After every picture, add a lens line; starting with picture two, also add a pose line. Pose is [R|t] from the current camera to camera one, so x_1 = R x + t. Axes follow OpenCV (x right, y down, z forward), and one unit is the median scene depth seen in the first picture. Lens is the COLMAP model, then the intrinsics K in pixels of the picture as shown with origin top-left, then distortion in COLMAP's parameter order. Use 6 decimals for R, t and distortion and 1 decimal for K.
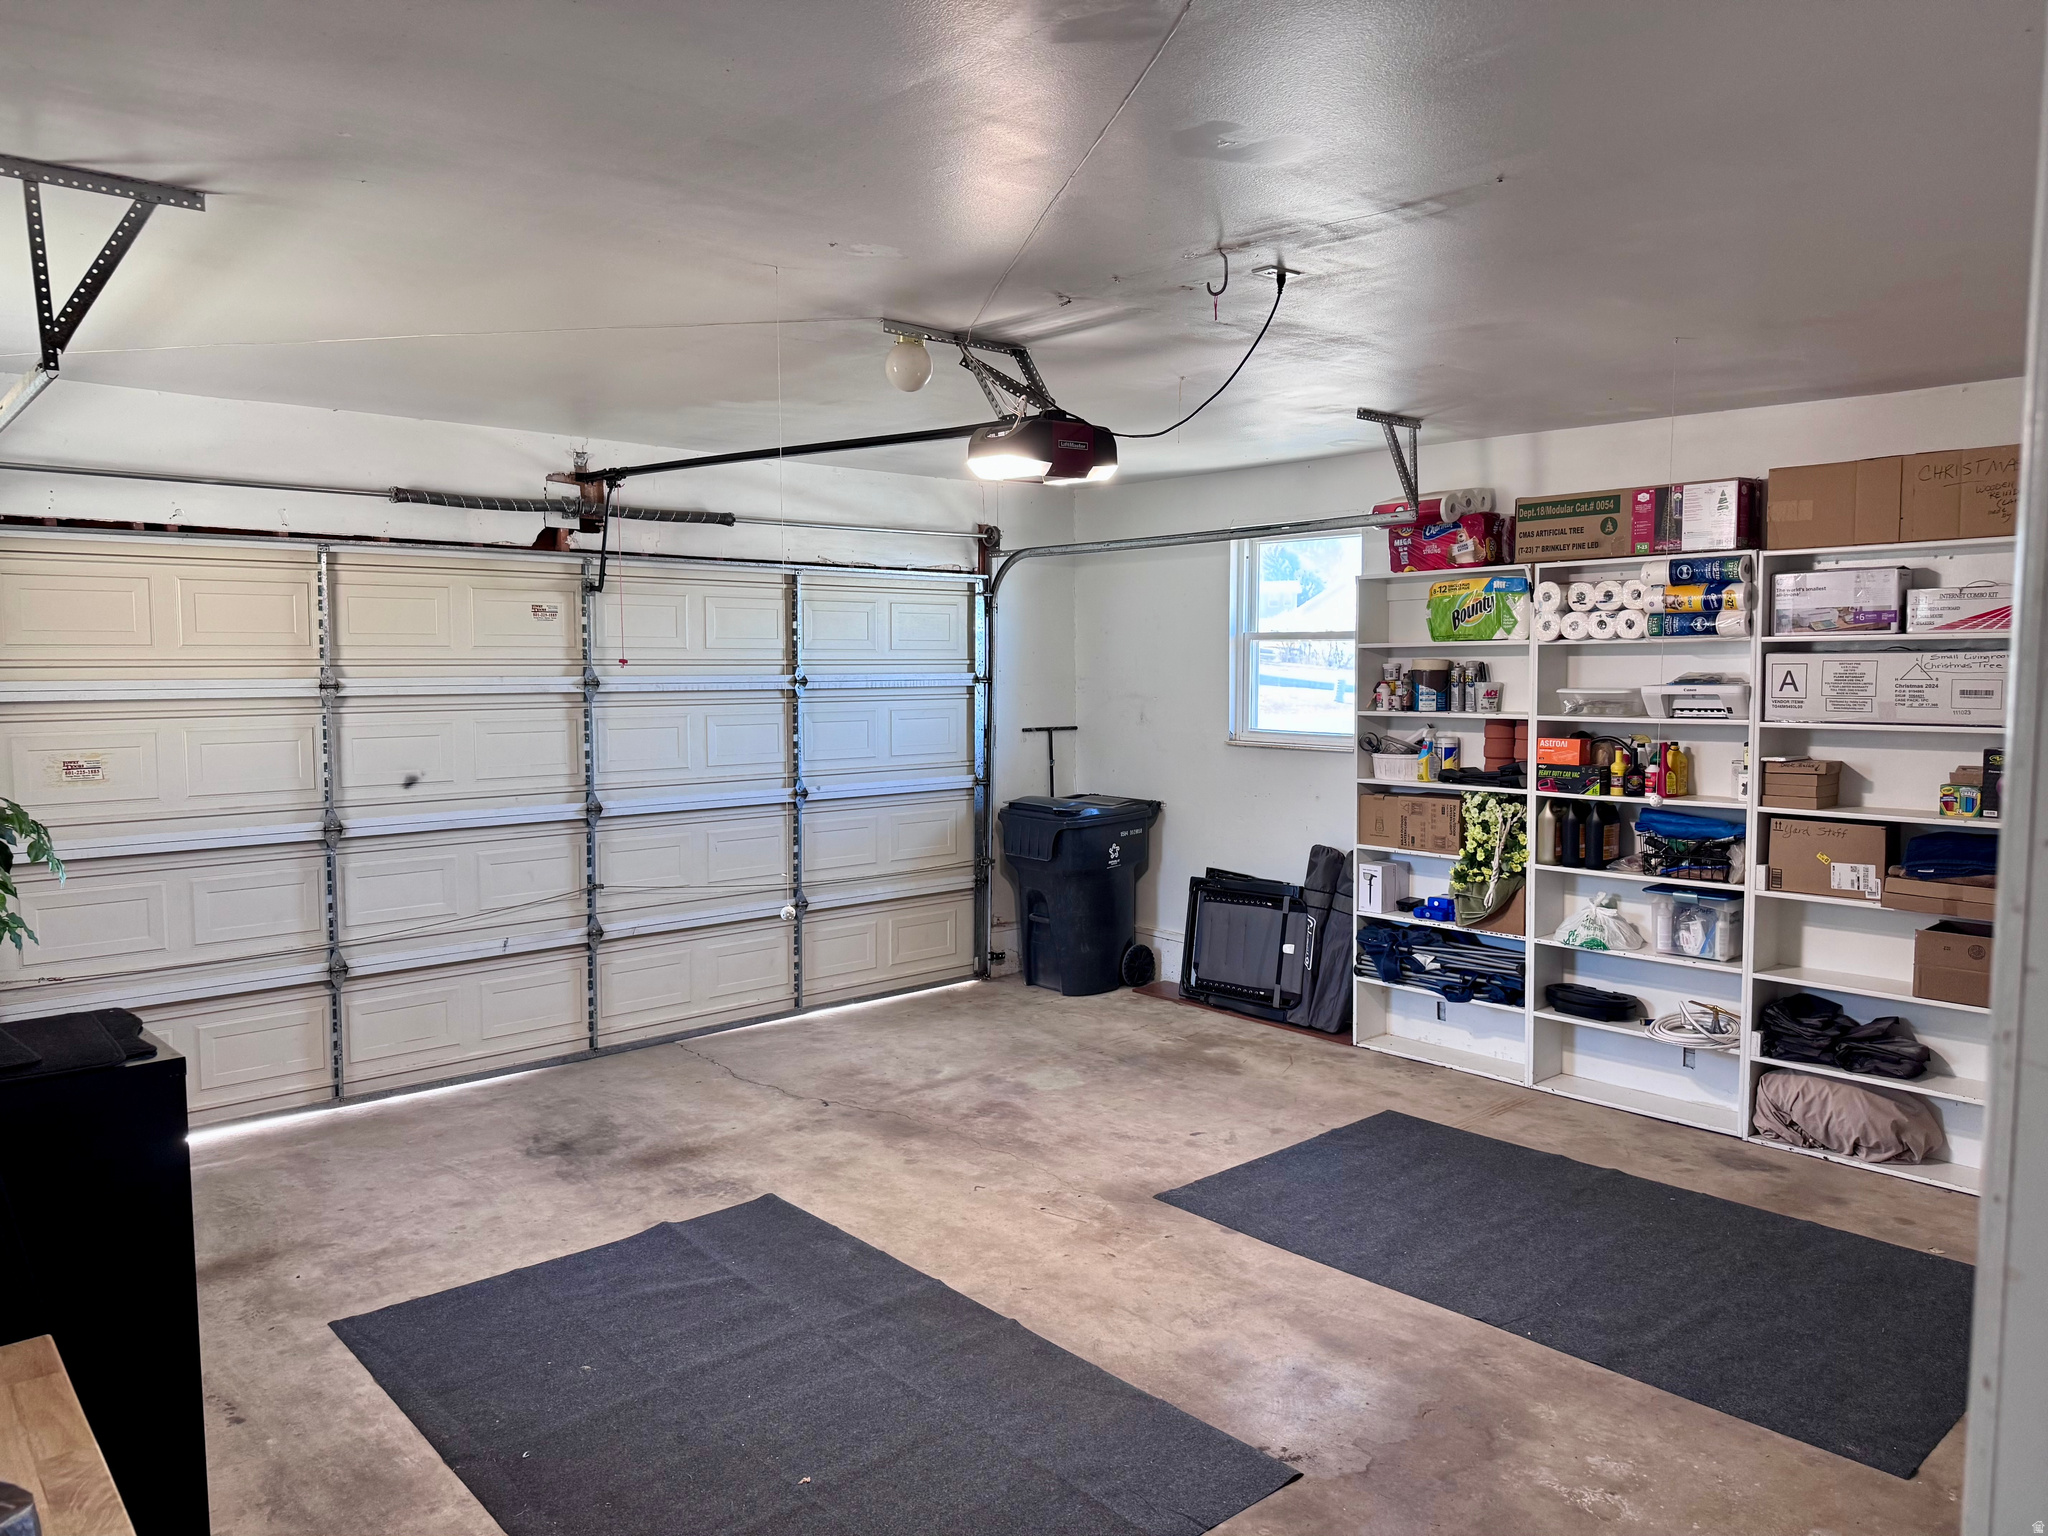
lens RADIAL K [[1436.2, 0, 1025.5], [0, 1436.2, 776.1], [0, 0, 1]] dist [0.061453, -0.062942]
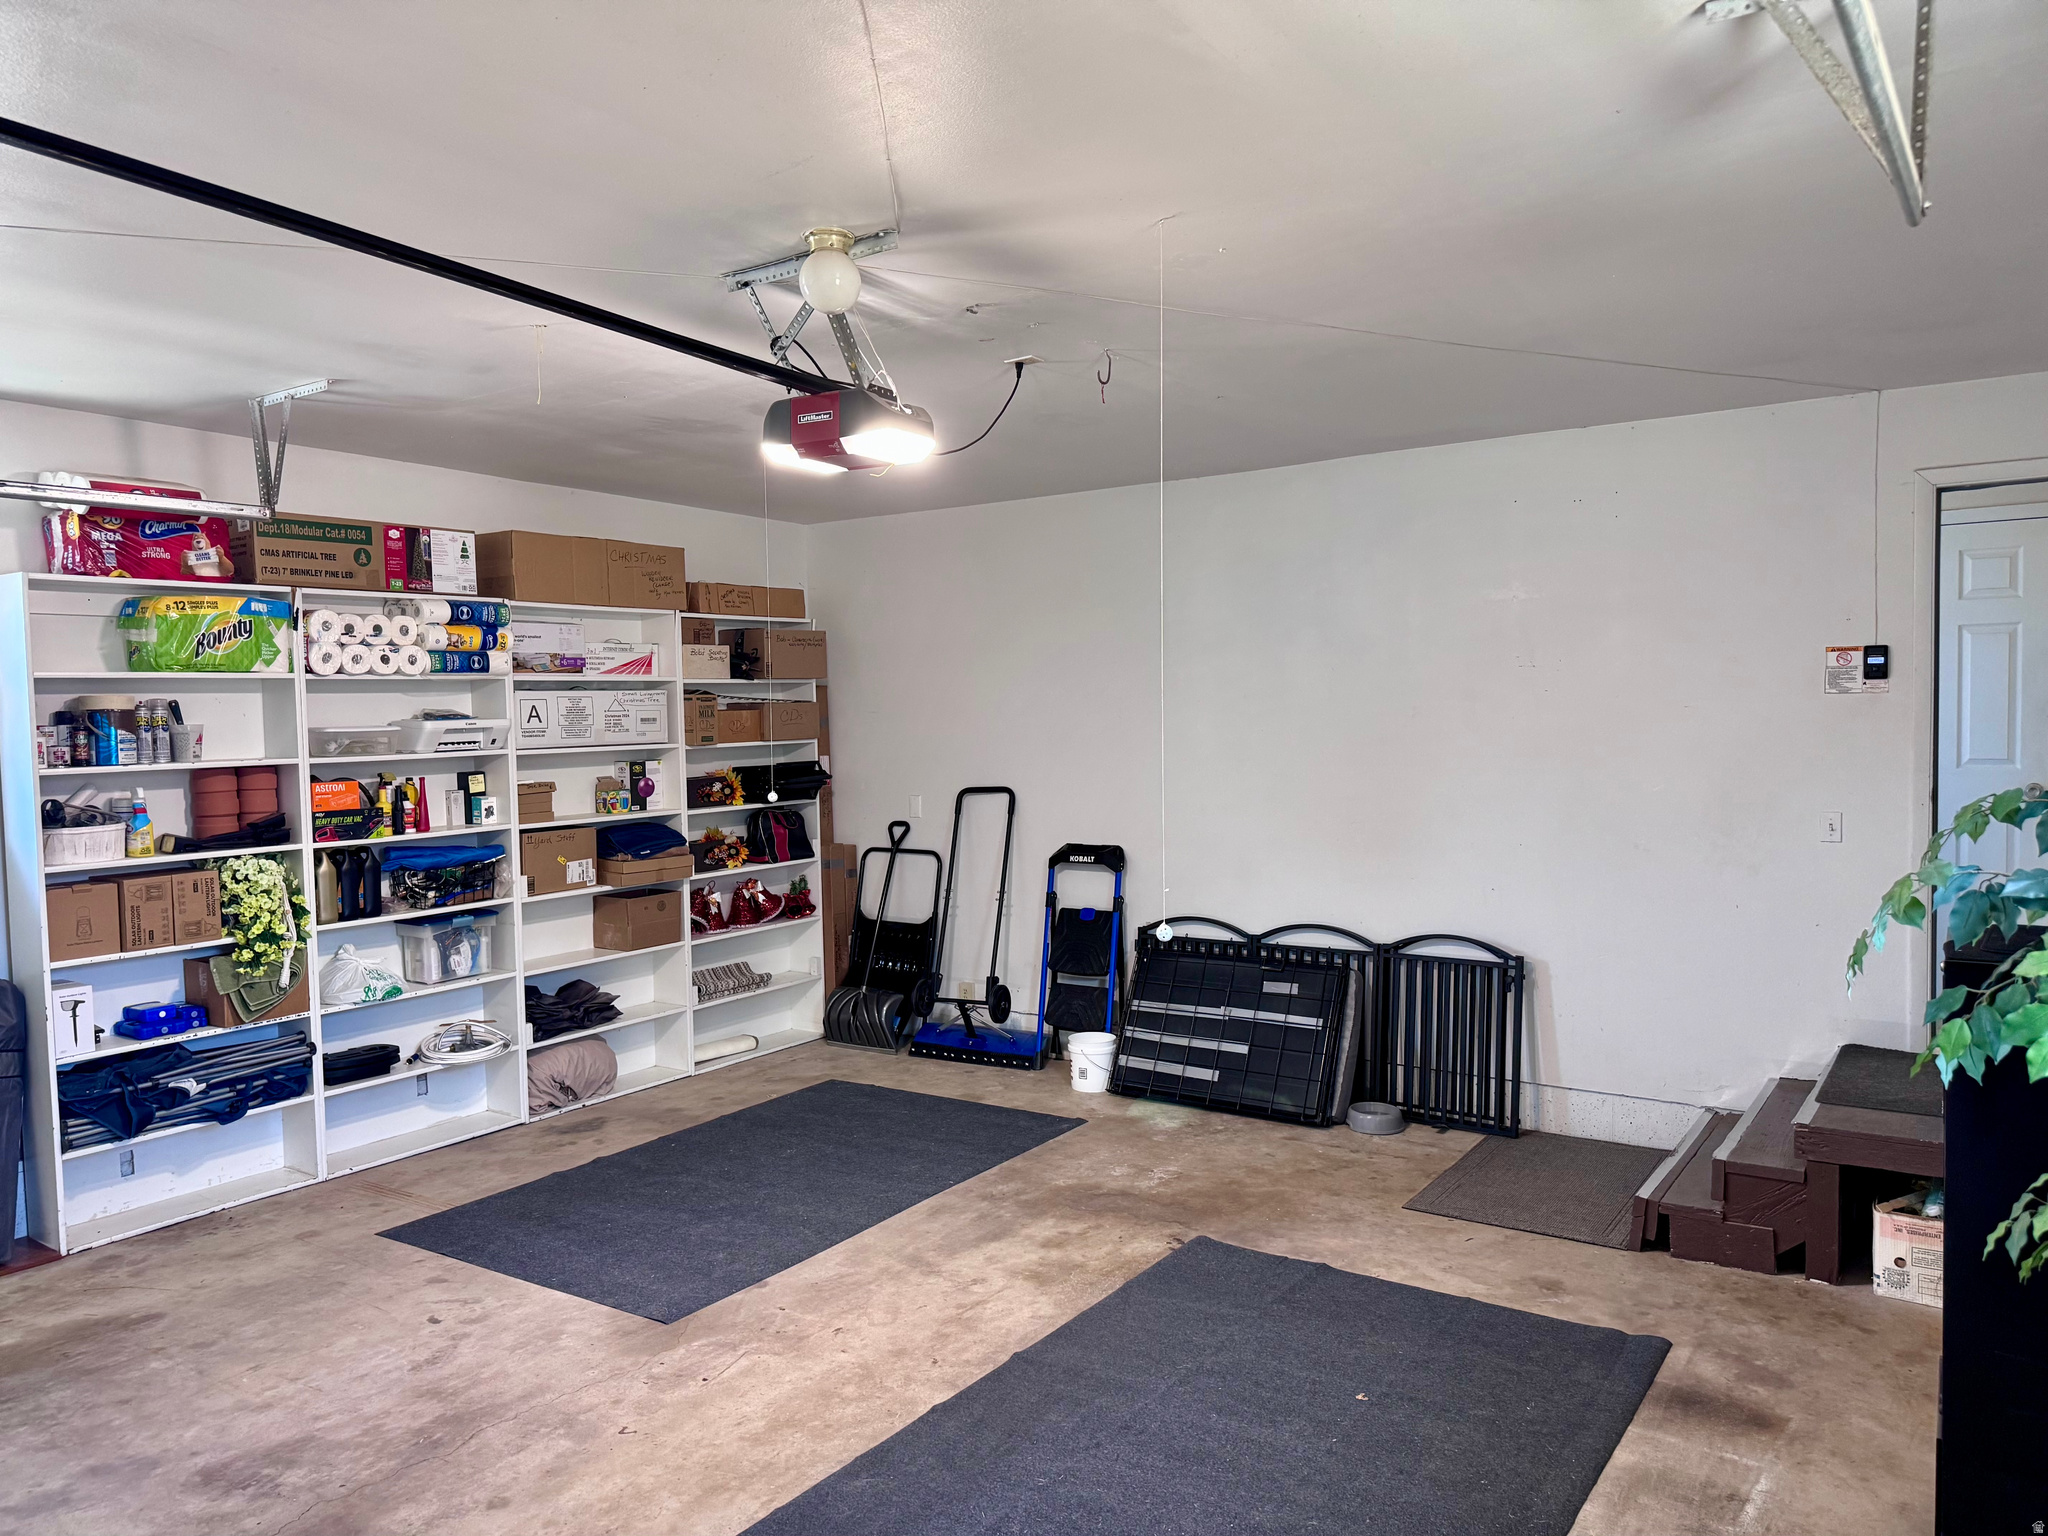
lens RADIAL K [[1436.2, 0, 1042.0], [0, 1436.2, 775.6], [0, 0, 1]] dist [0.061453, -0.062942]
pose [[-0.243928, -0.036335, 0.969113, -0.660111], [0.099870, 0.993044, 0.062369, -0.044888], [-0.964637, 0.111999, -0.238602, 0.830067]]
